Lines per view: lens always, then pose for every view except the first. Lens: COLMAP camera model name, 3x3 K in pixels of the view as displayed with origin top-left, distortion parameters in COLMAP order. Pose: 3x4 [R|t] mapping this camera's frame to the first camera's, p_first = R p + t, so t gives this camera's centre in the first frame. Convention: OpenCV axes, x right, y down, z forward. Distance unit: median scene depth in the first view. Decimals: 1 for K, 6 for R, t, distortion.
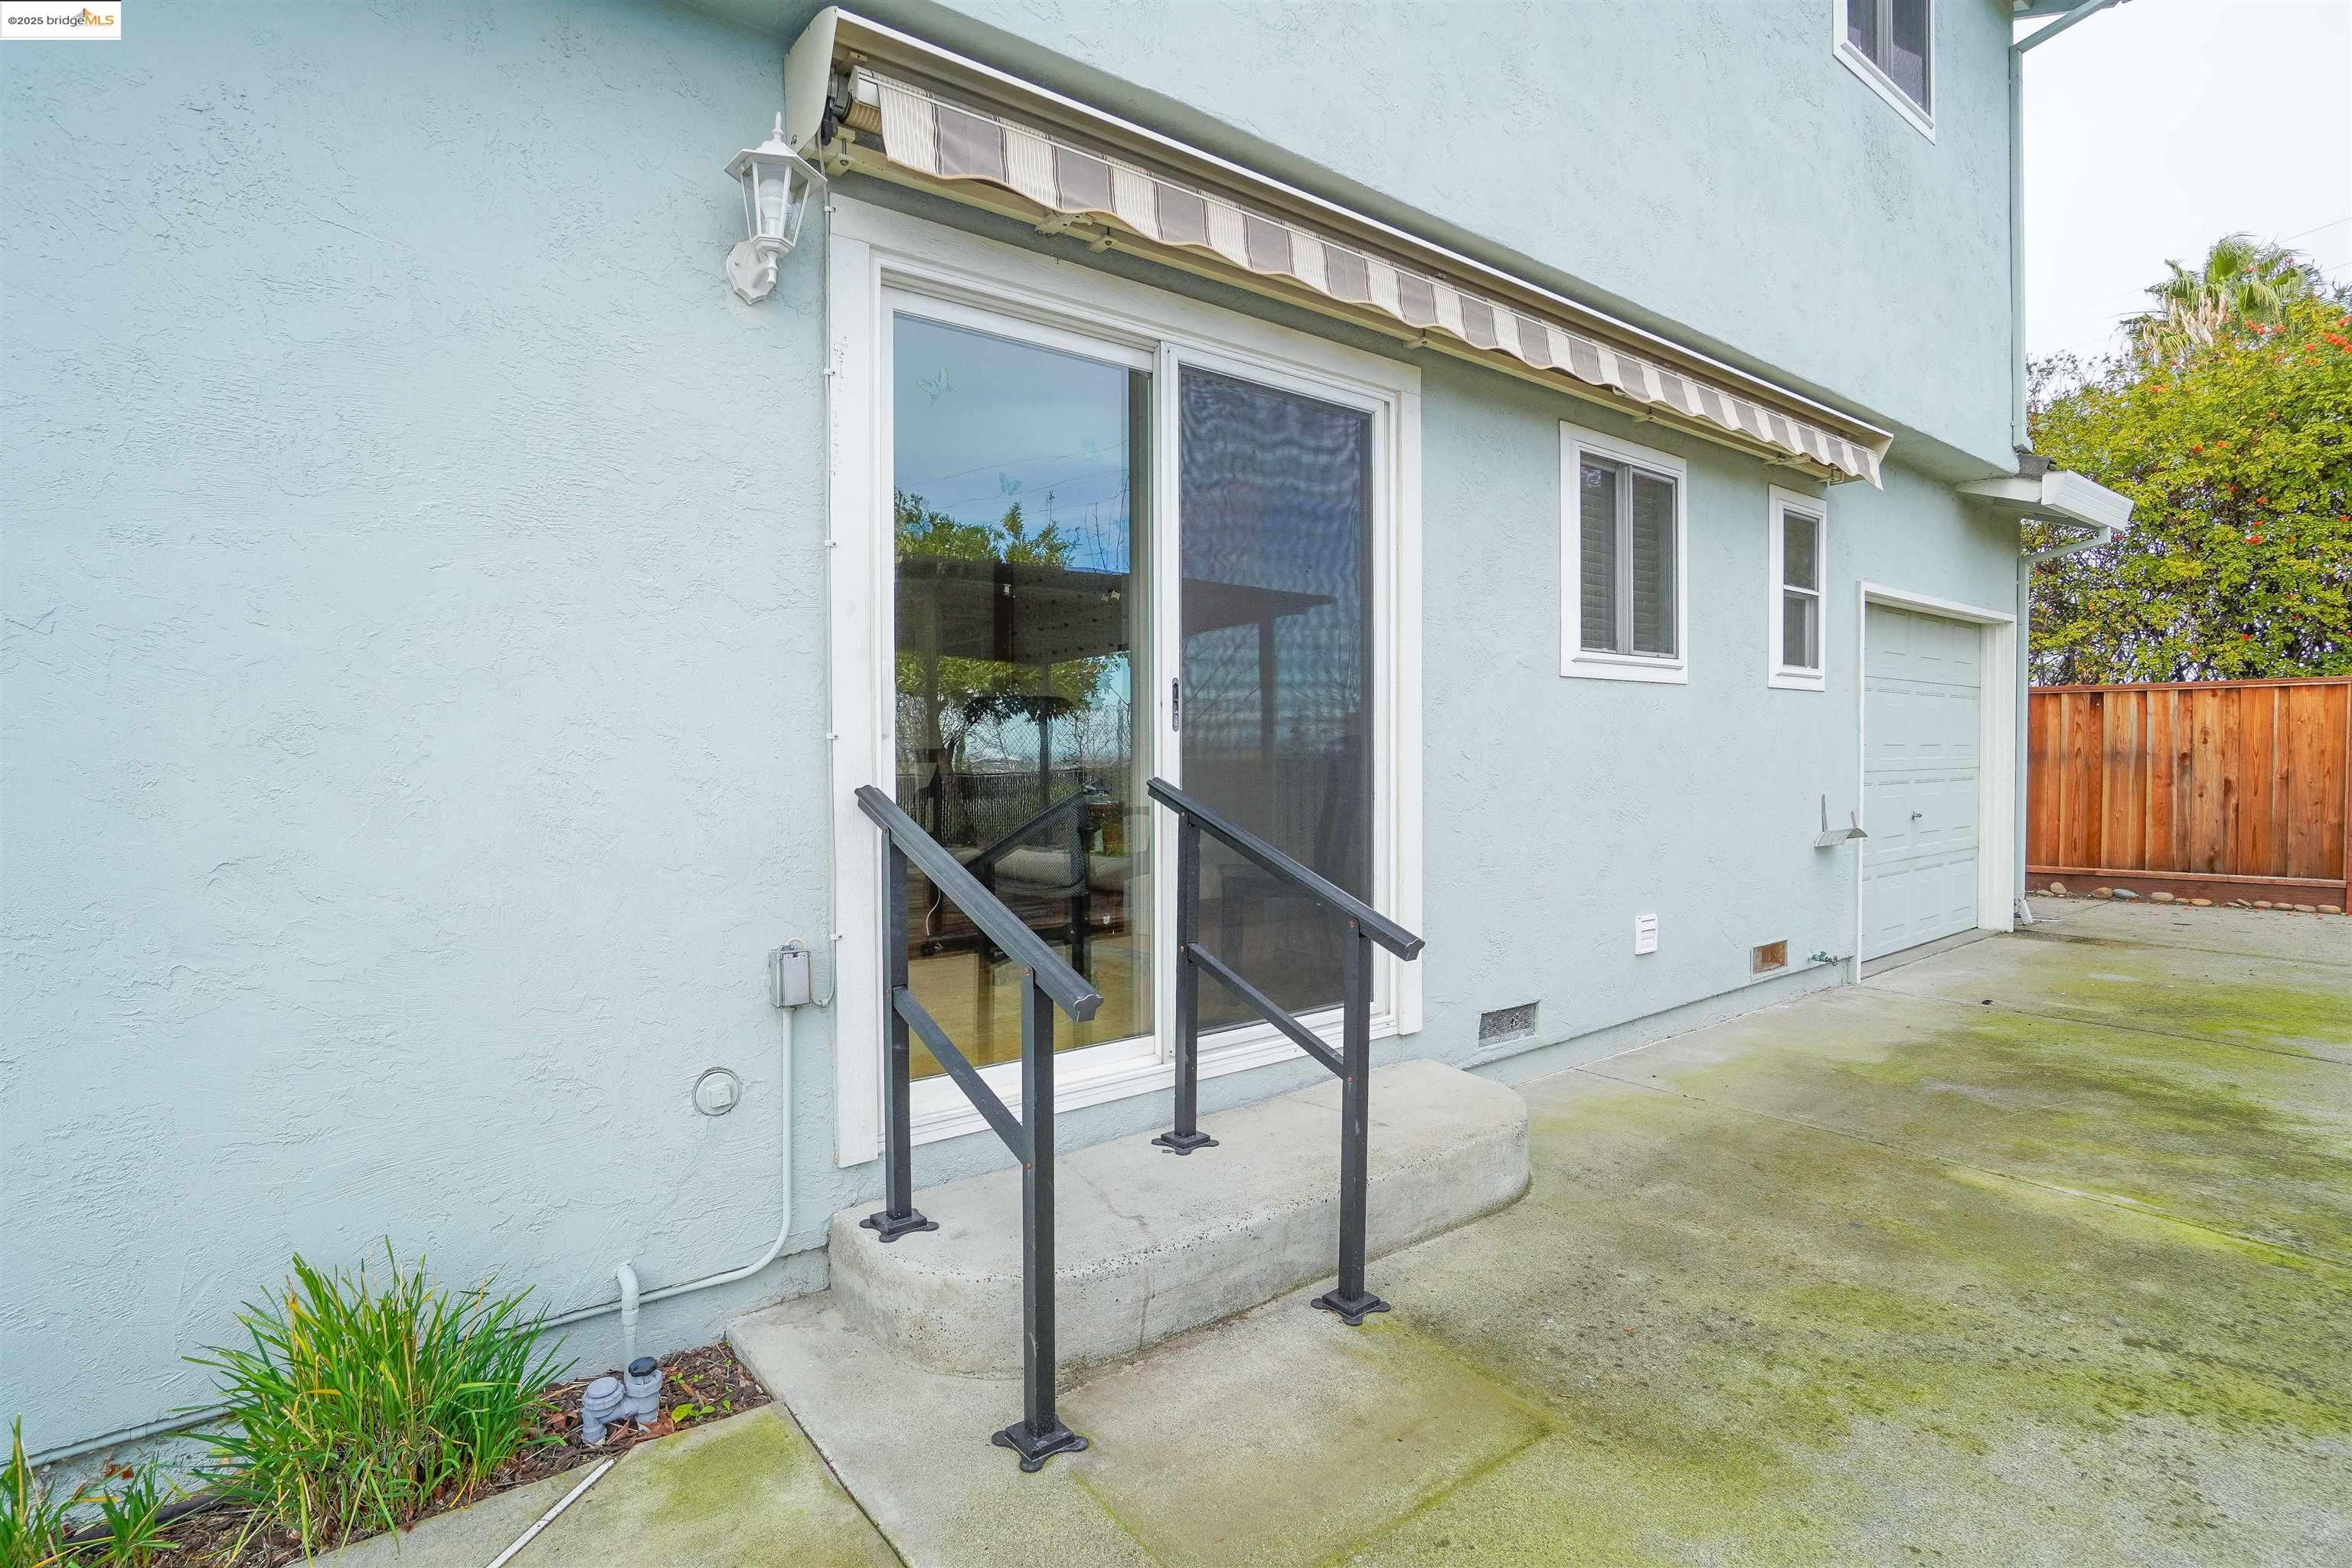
lens RADIAL K [[1139.1, 0, 1181.7], [0, 1139.1, 775.0], [0, 0, 1]] dist [-0.068737, 0.024805]
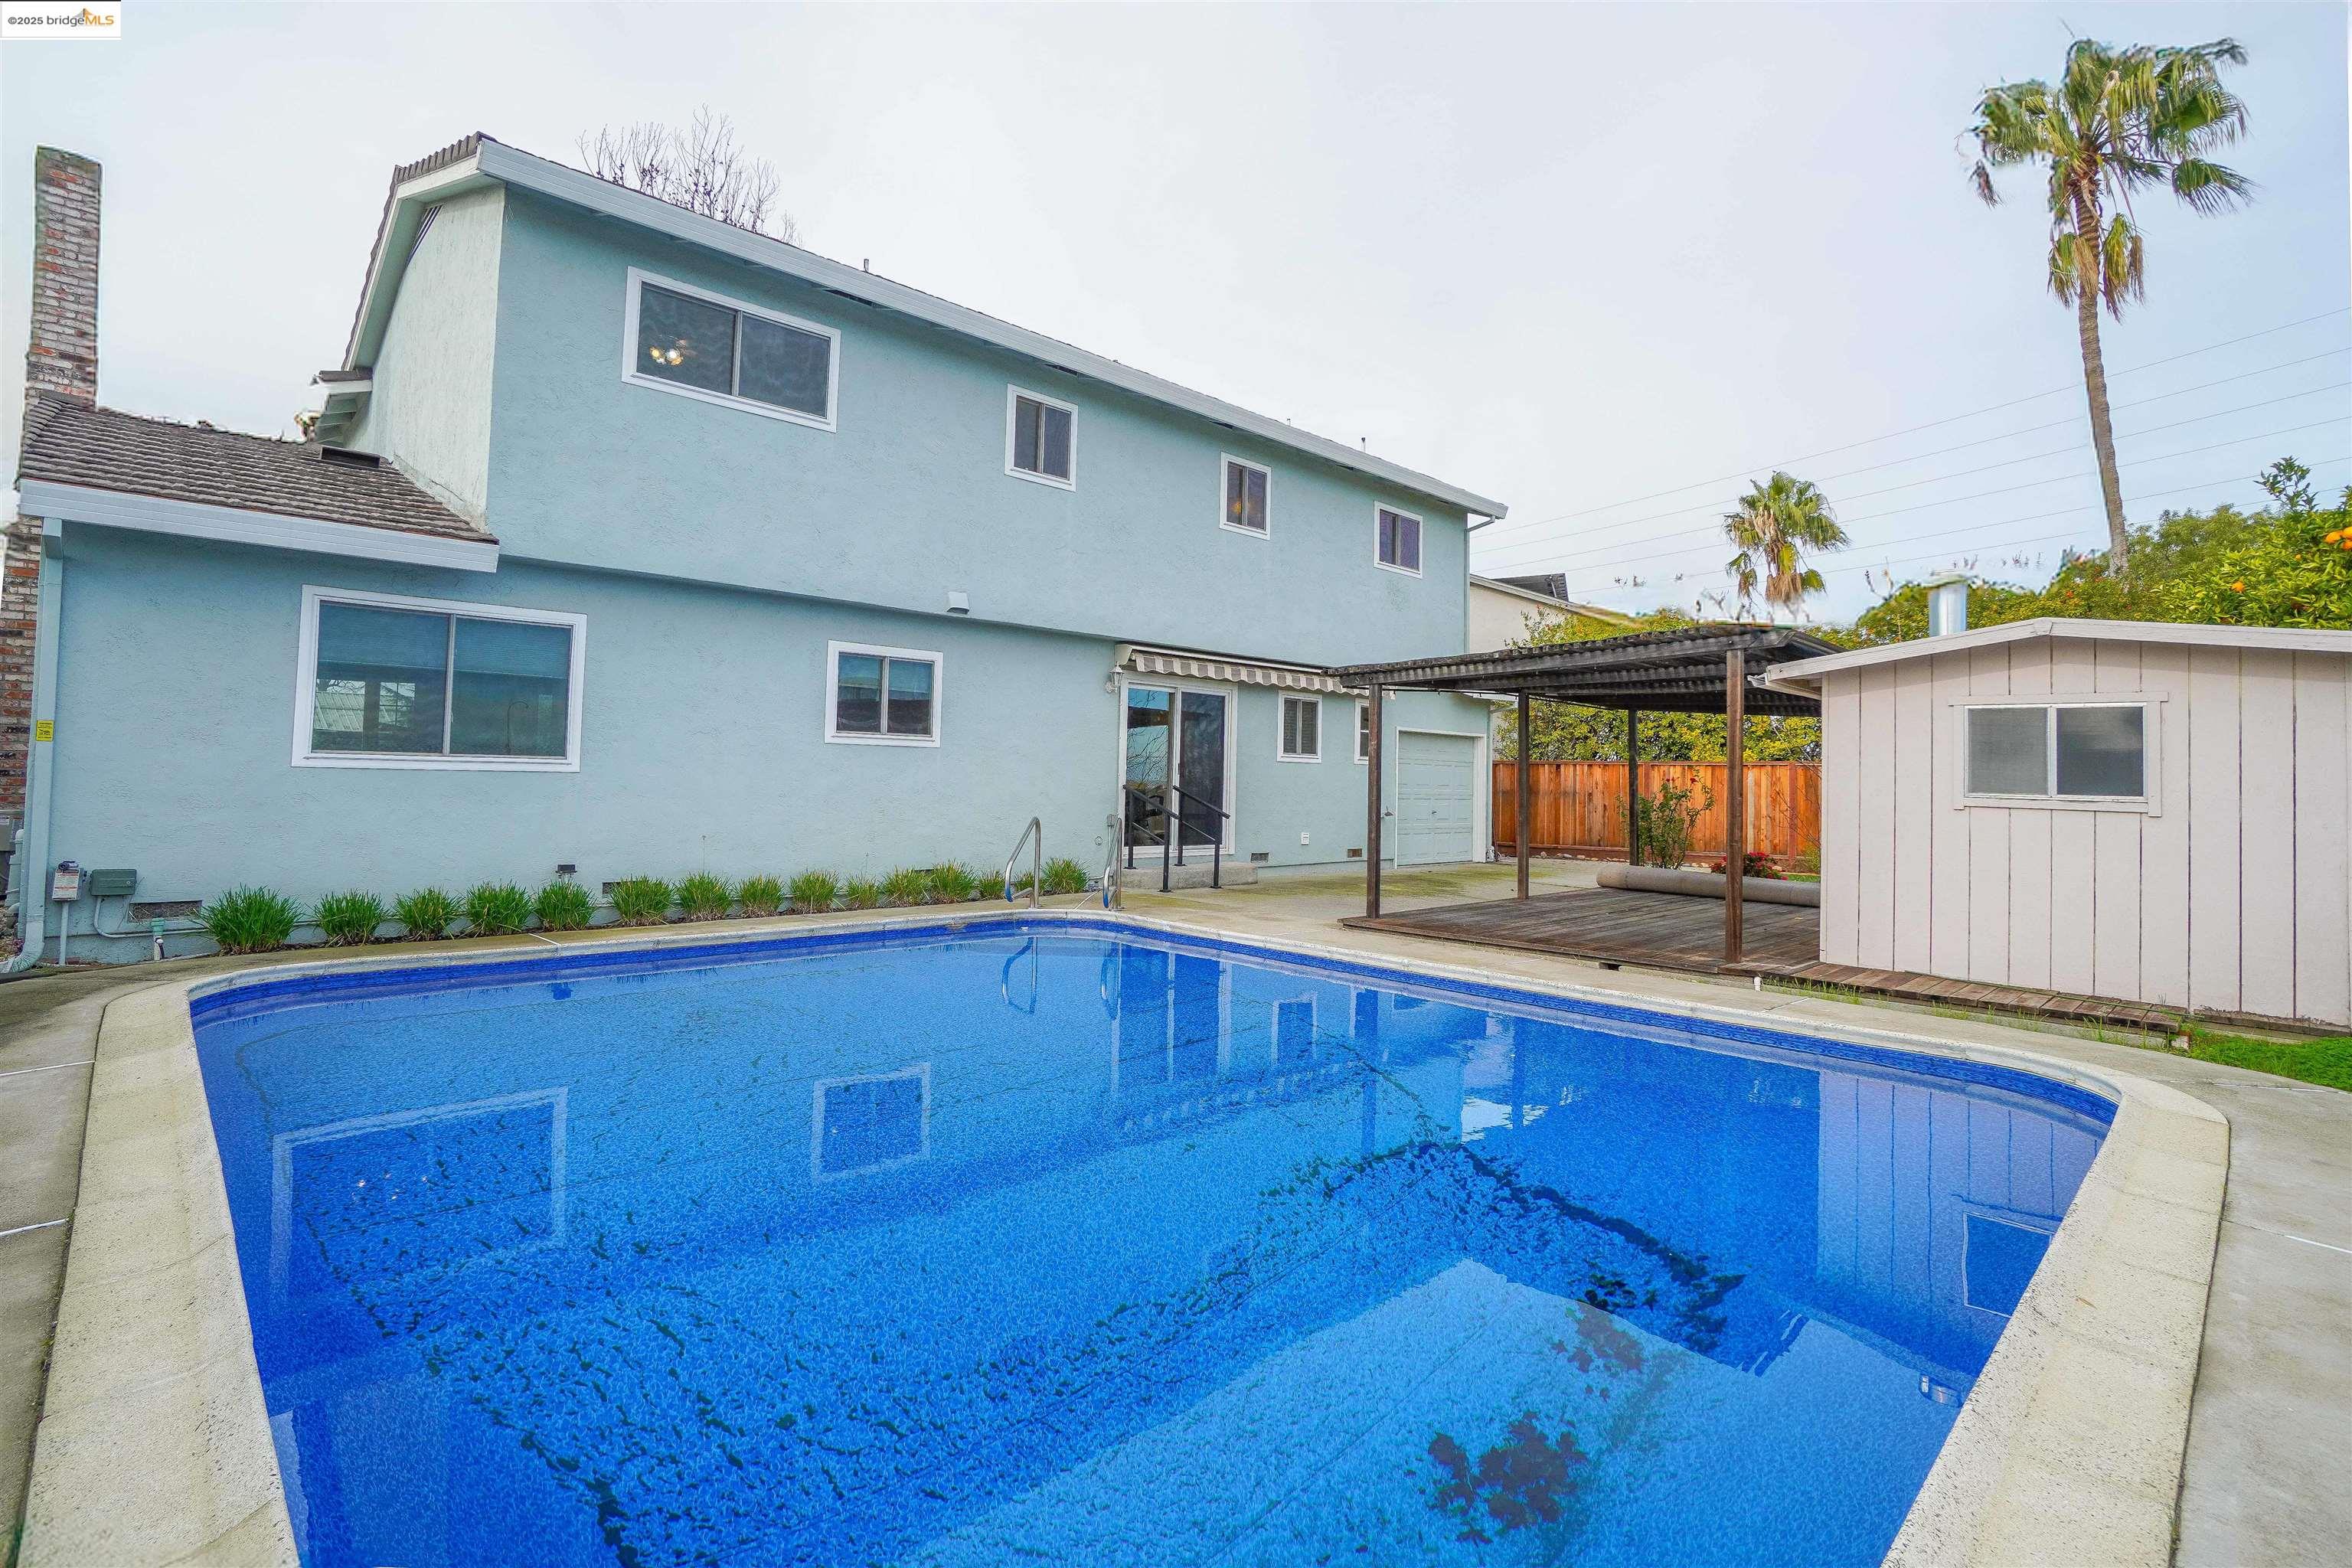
lens RADIAL K [[1074.5, 0, 1173.7], [0, 1074.5, 751.7], [0, 0, 1]] dist [0.000026, -0.000091]
pose [[0.994008, 0.029482, 0.105259, -0.170496], [-0.024083, 0.998346, -0.052208, 0.033535], [-0.106624, 0.049360, 0.993073, -1.153133]]
